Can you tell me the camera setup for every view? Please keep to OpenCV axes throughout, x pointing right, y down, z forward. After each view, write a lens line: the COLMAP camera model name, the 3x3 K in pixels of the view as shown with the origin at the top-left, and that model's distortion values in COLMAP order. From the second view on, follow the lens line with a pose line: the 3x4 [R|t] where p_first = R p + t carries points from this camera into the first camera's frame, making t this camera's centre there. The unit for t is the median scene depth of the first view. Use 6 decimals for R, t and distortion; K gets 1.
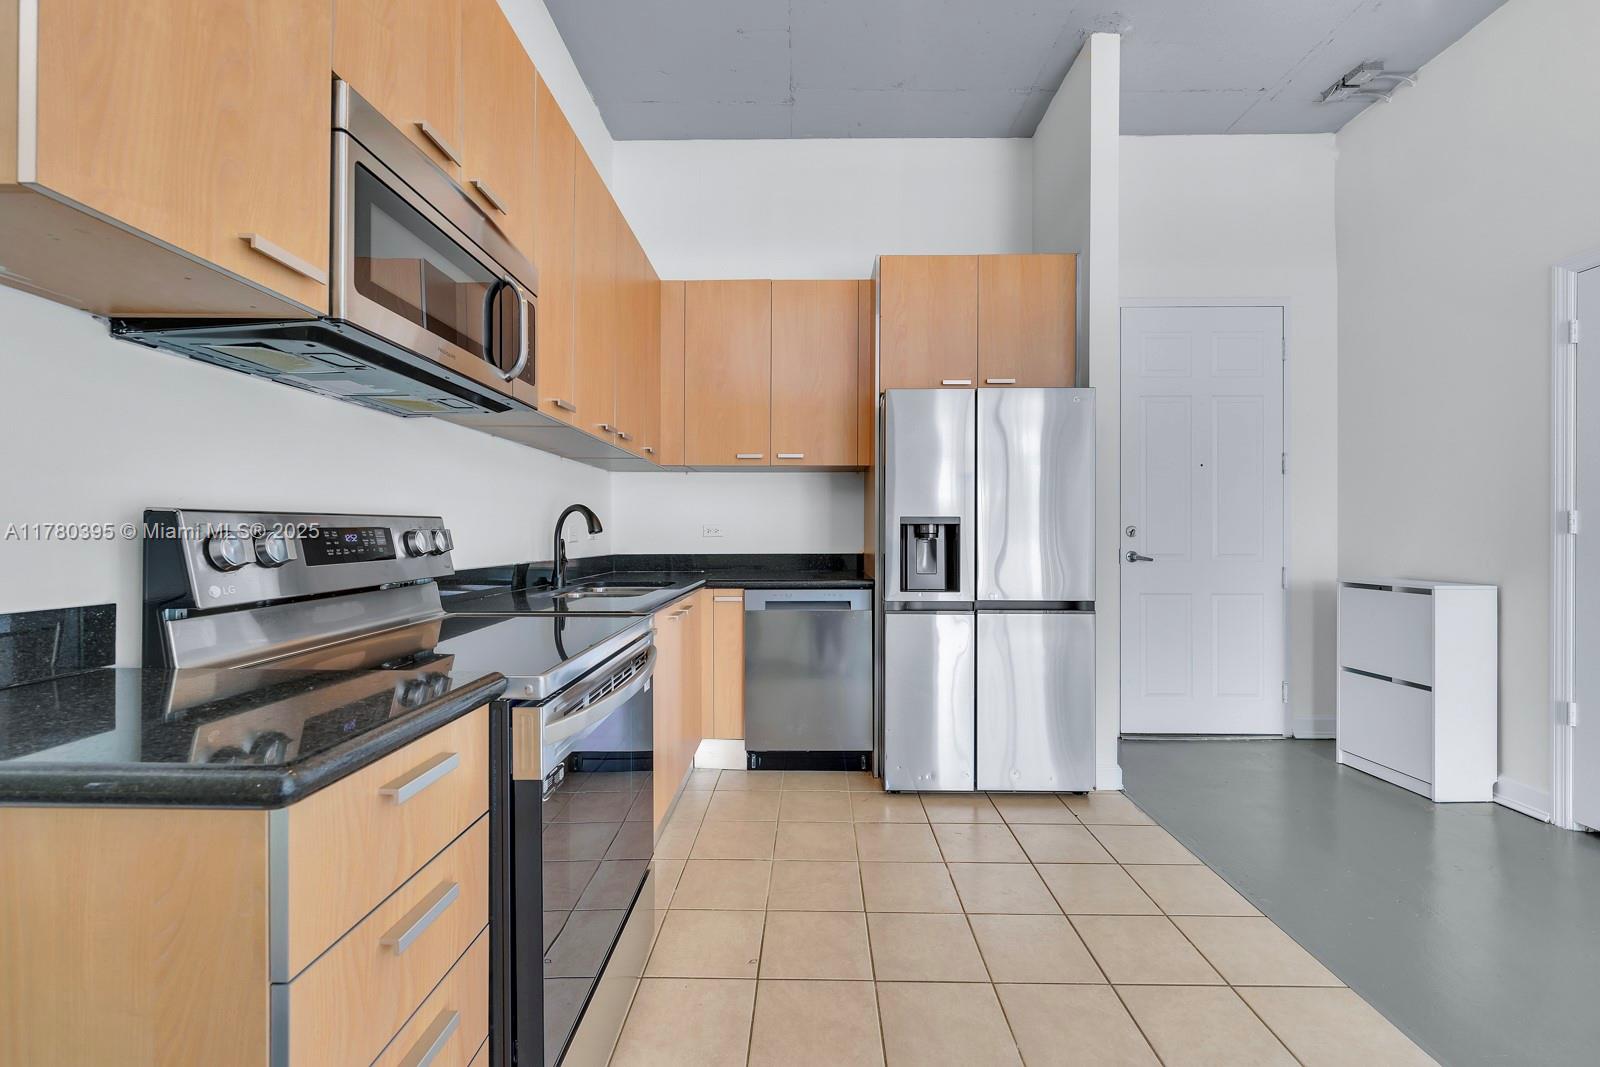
lens RADIAL K [[646.0, 0, 800.0], [0, 646.0, 533.5], [0, 0, 1]] dist [0.013257, -0.000085]
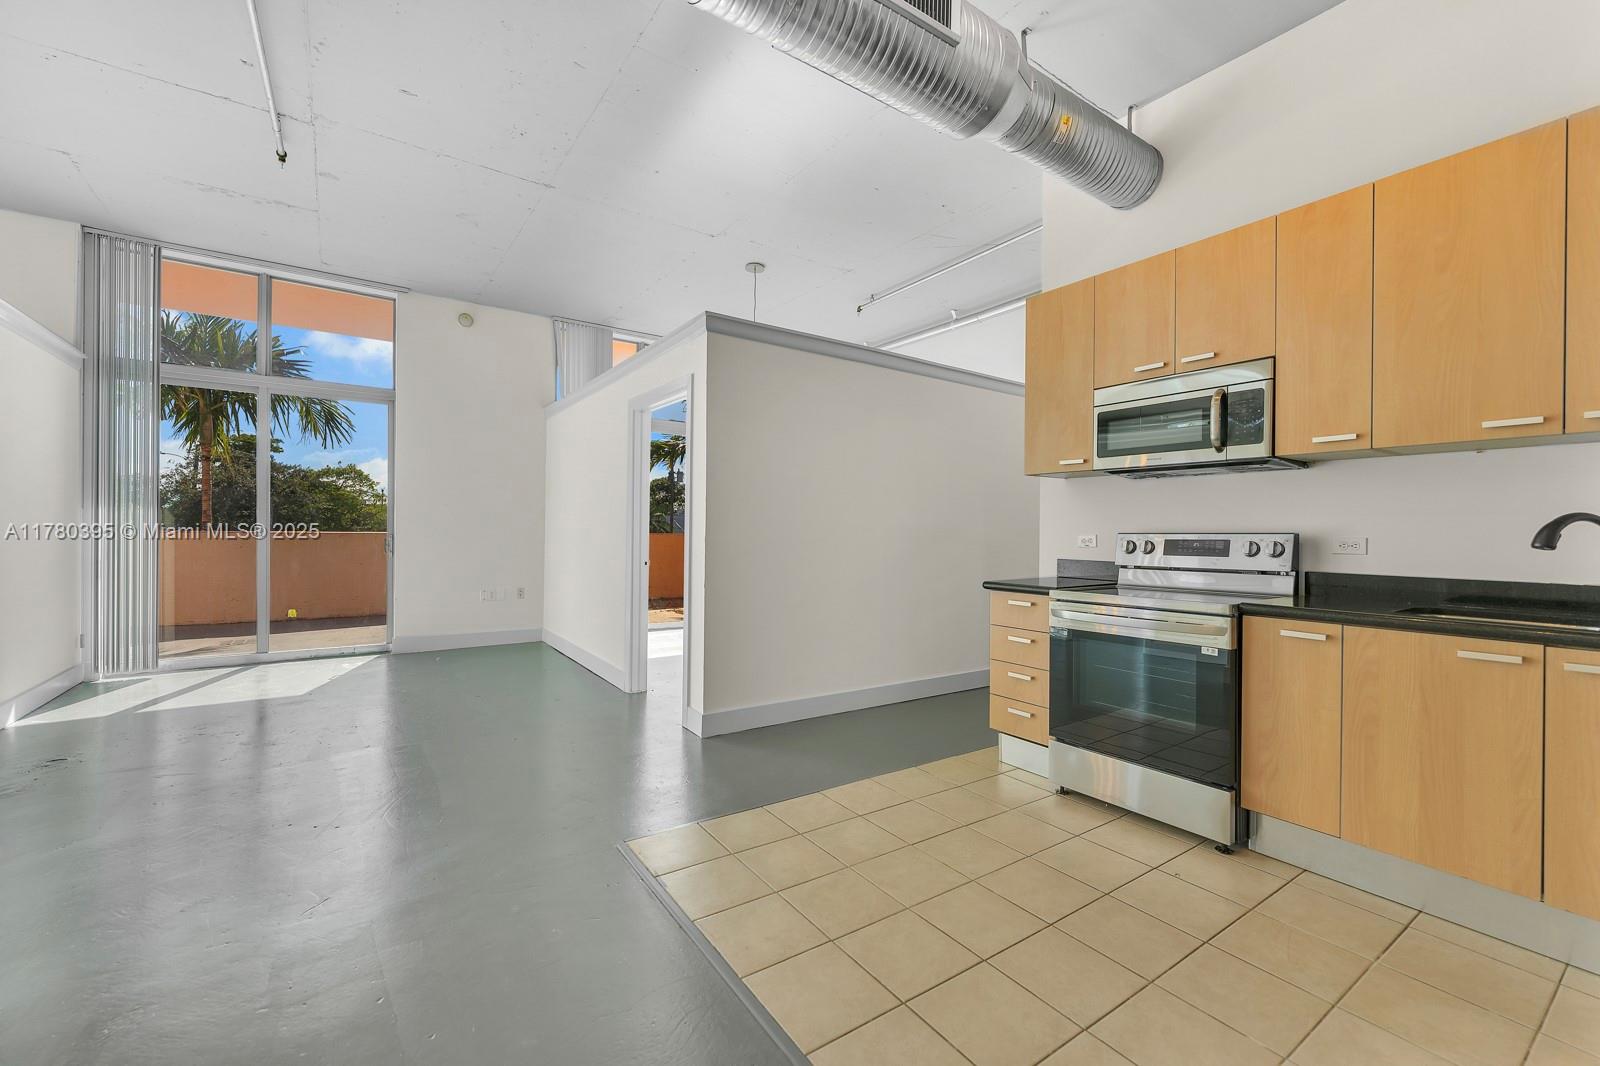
lens RADIAL K [[644.4, 0, 800.0], [0, 644.4, 533.0], [0, 0, 1]] dist [-0.005443, 0.000225]
pose [[-0.818169, -0.007830, -0.574925, 0.810154], [-0.012202, 0.999919, 0.003747, -0.011696], [0.574849, 0.010081, -0.818198, 1.016111]]
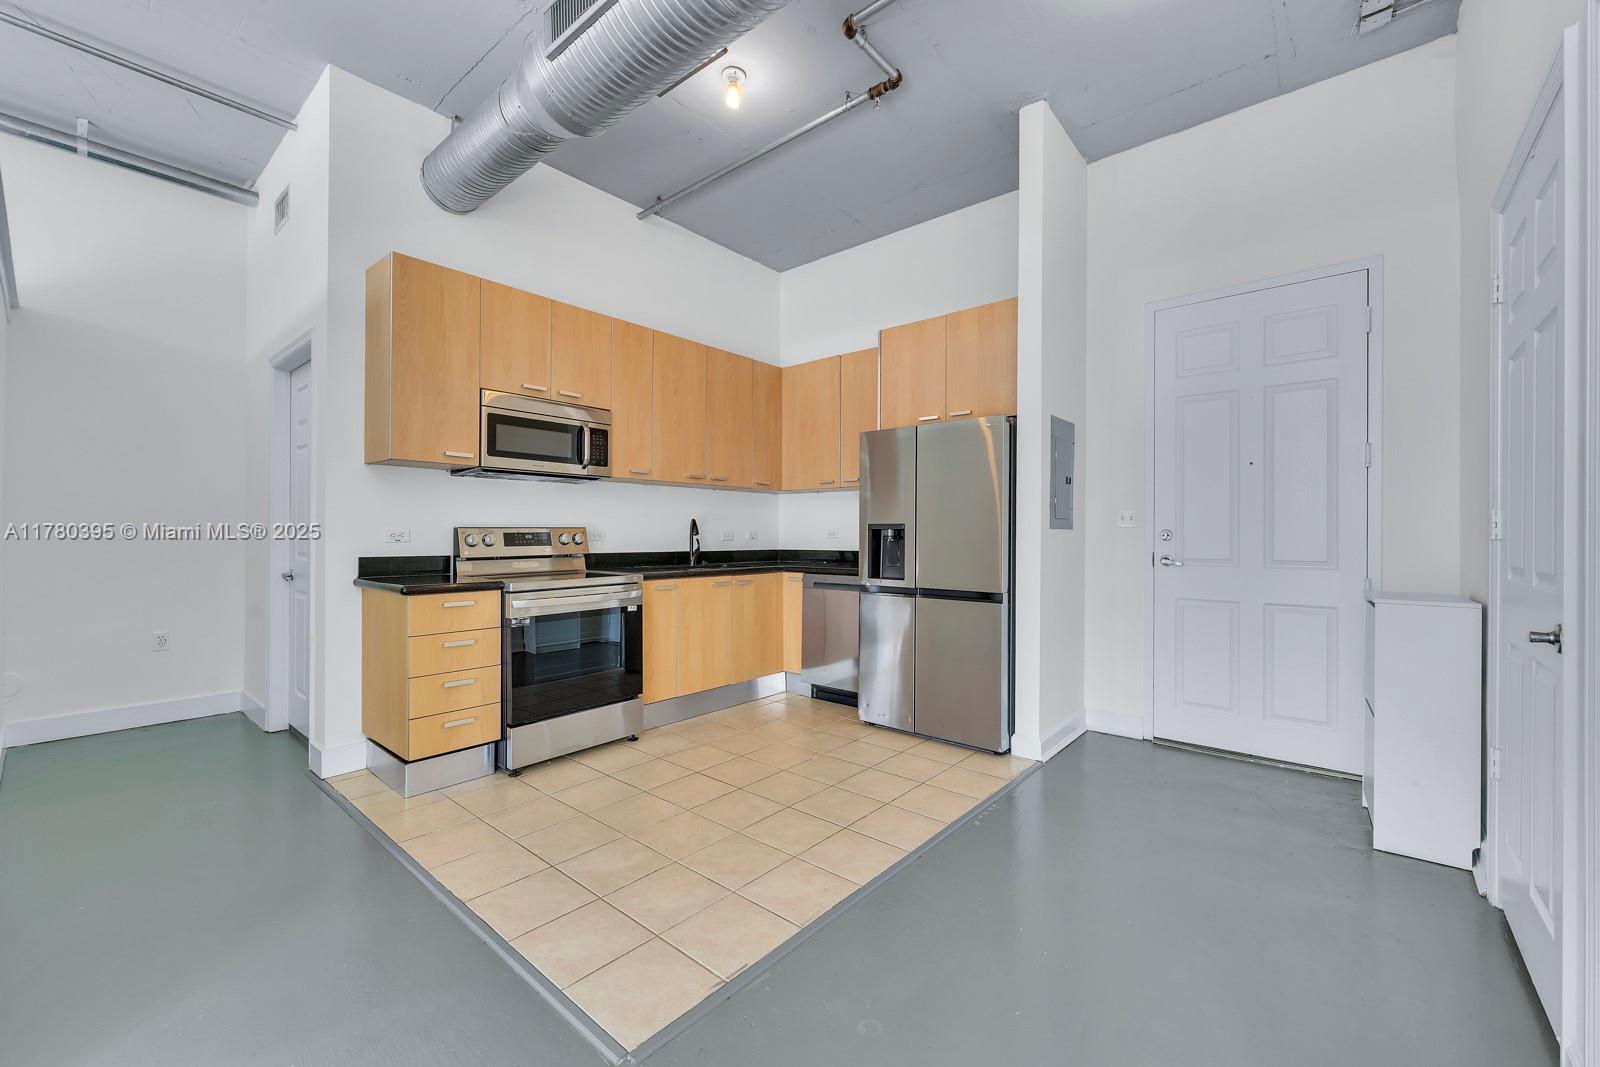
lens RADIAL K [[646.0, 0, 800.0], [0, 646.0, 533.5], [0, 0, 1]] dist [0.013257, -0.000085]
pose [[0.768272, 0.002053, -0.640120, 0.936597], [-0.003354, 0.999994, -0.000820, -0.003725], [0.640114, 0.002777, 0.768275, -0.154245]]
